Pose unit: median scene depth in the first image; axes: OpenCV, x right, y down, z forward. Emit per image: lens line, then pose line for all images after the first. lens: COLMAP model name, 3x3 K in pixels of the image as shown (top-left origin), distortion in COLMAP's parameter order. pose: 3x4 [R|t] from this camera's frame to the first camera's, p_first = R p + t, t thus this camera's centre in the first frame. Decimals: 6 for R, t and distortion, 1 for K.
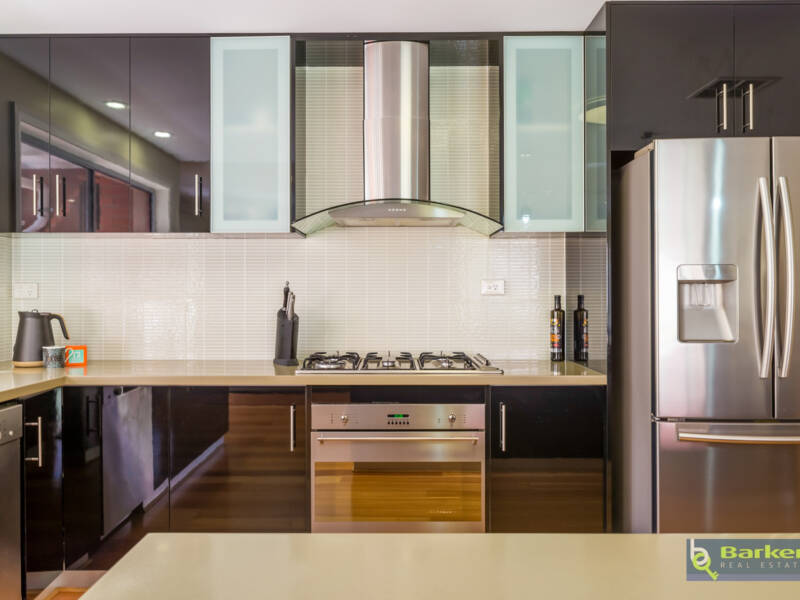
lens RADIAL K [[602.4, 0, 397.5], [0, 602.4, 297.2], [0, 0, 1]] dist [-0.006730, 0.000994]
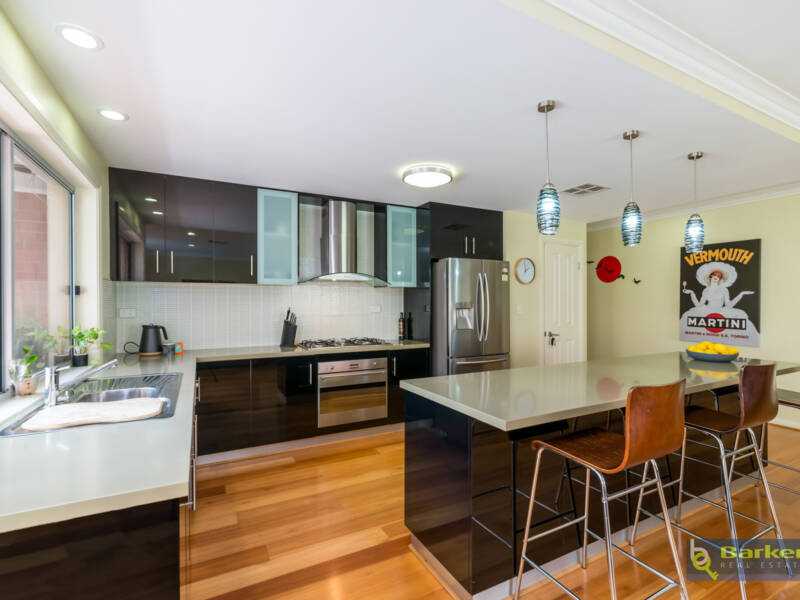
lens RADIAL K [[371.3, 0, 396.6], [0, 371.3, 302.2], [0, 0, 1]] dist [0.012288, -0.000059]
pose [[0.886001, 0.002720, 0.463675, -0.476578], [0.001058, 0.999968, -0.007886, -0.034442], [-0.463682, 0.007478, 0.885970, -0.337638]]
